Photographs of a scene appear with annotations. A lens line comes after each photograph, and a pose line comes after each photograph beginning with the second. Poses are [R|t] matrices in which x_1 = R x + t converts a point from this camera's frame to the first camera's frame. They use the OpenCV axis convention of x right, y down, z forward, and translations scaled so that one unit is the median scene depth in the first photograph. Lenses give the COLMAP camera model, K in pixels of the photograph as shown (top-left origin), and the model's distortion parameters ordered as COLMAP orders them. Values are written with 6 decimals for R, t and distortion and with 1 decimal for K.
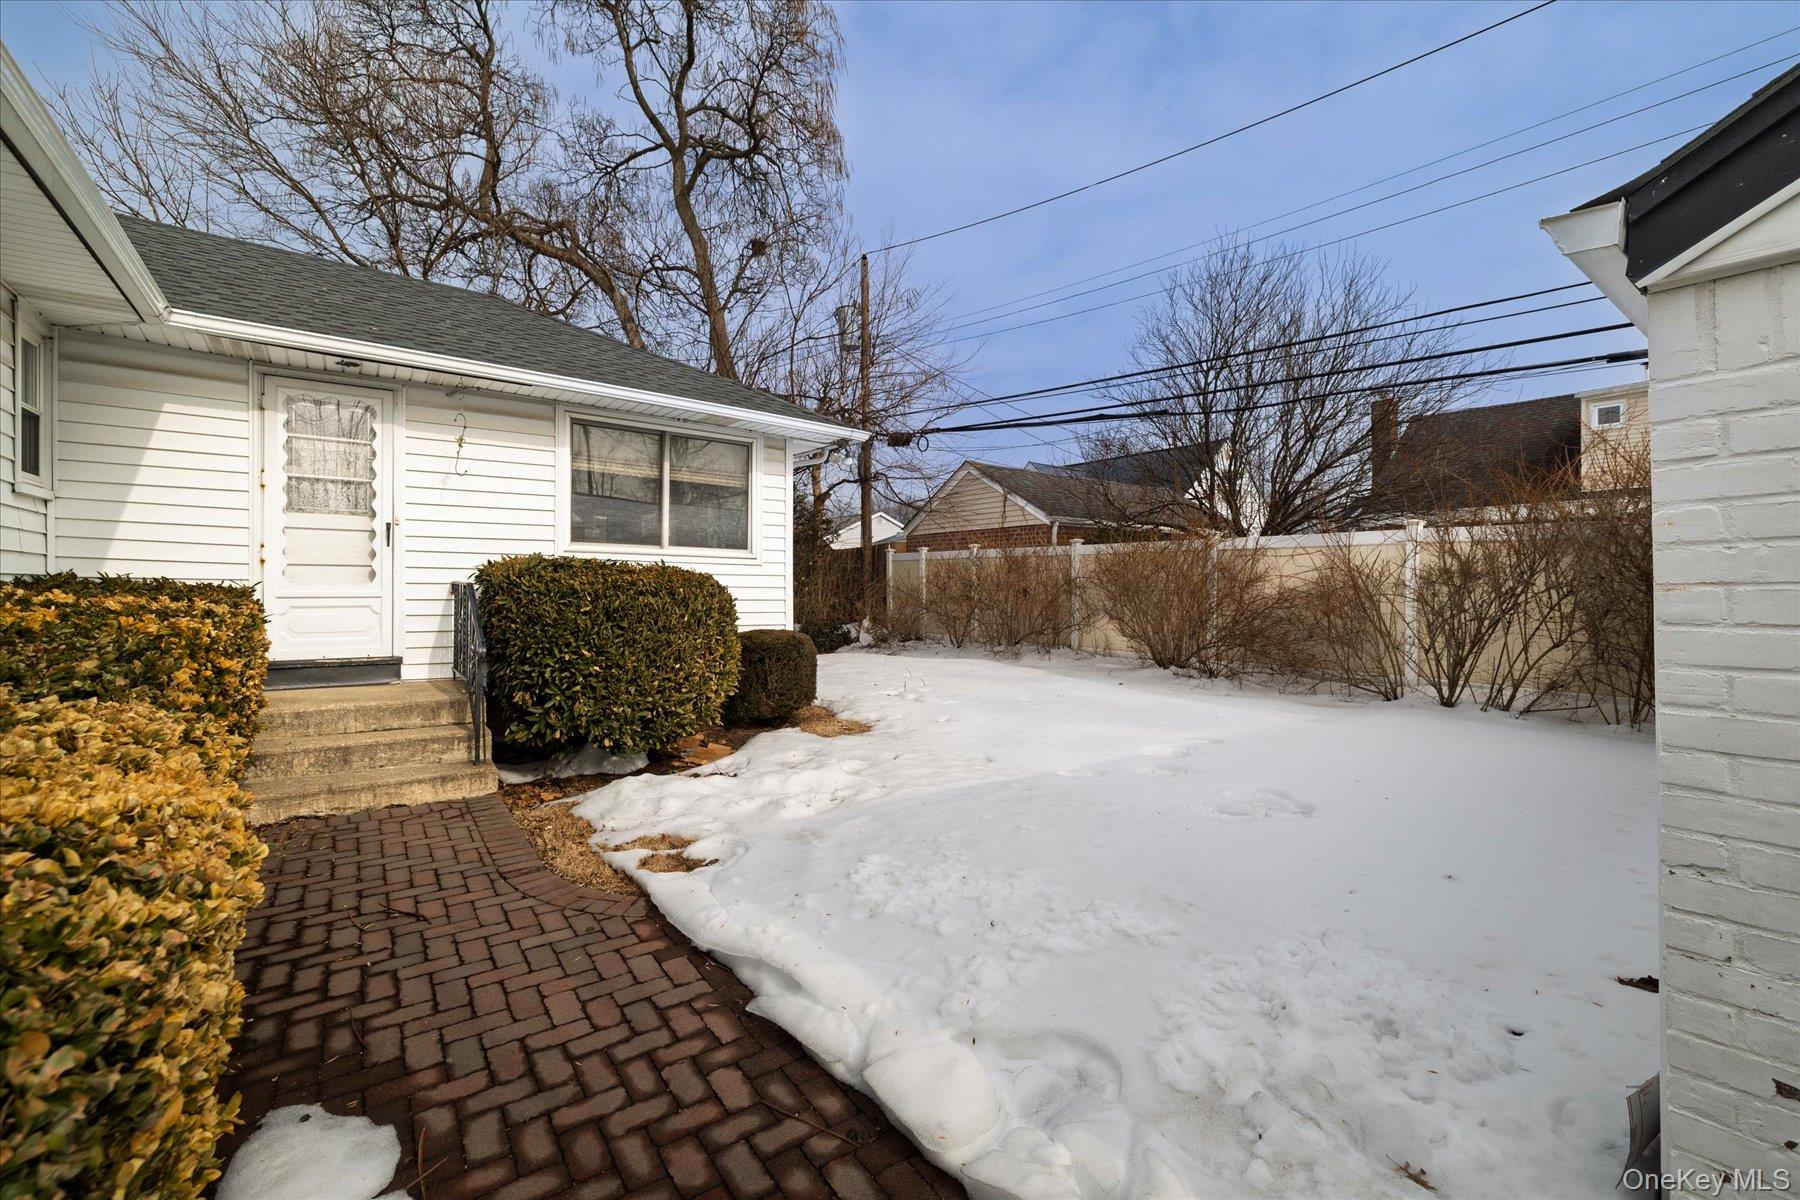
lens RADIAL K [[751.5, 0, 898.1], [0, 751.5, 593.7], [0, 0, 1]] dist [0.000355, 0.000071]
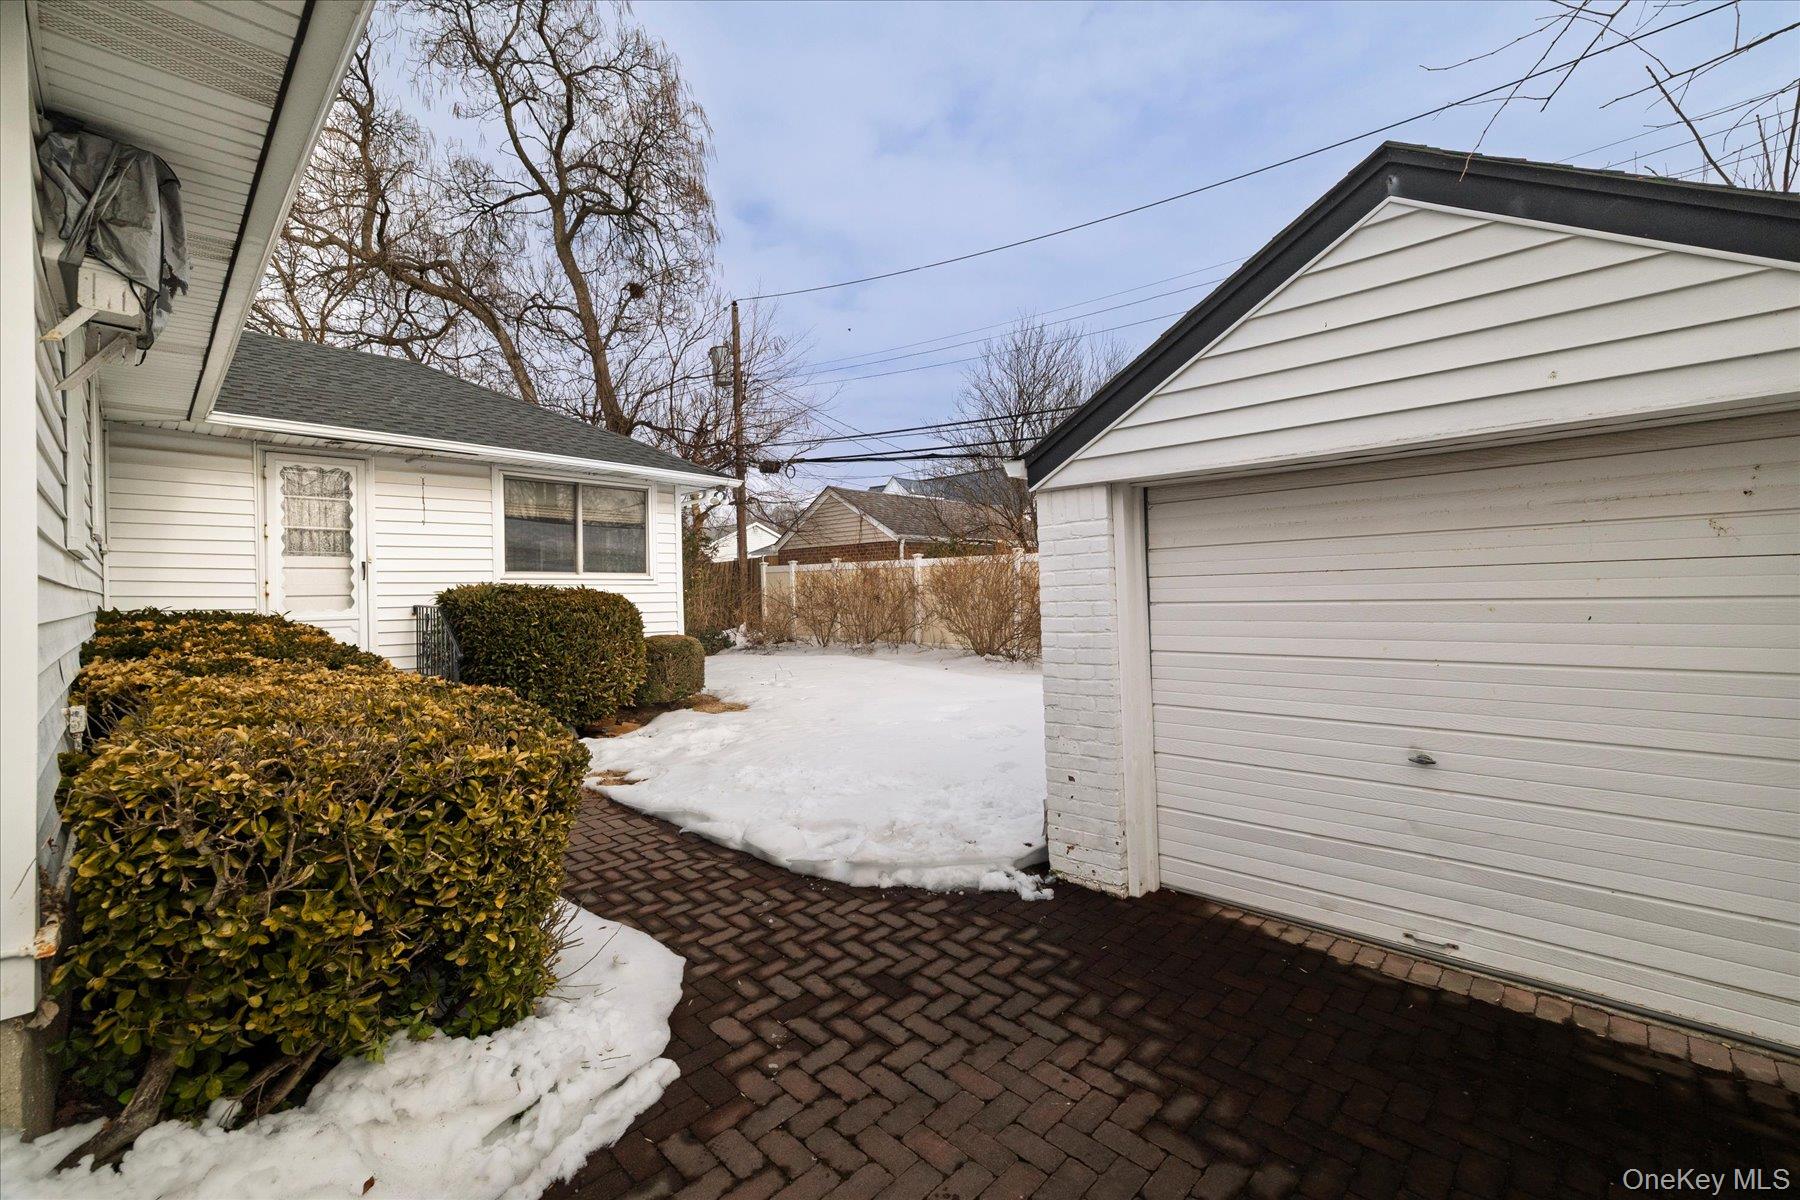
lens RADIAL K [[751.5, 0, 910.9], [0, 751.5, 589.9], [0, 0, 1]] dist [0.000355, 0.000071]
pose [[0.984384, -0.022667, 0.174568, 0.013711], [0.024226, 0.999683, -0.006809, -0.007615], [-0.174358, 0.010932, 0.984622, -0.244196]]
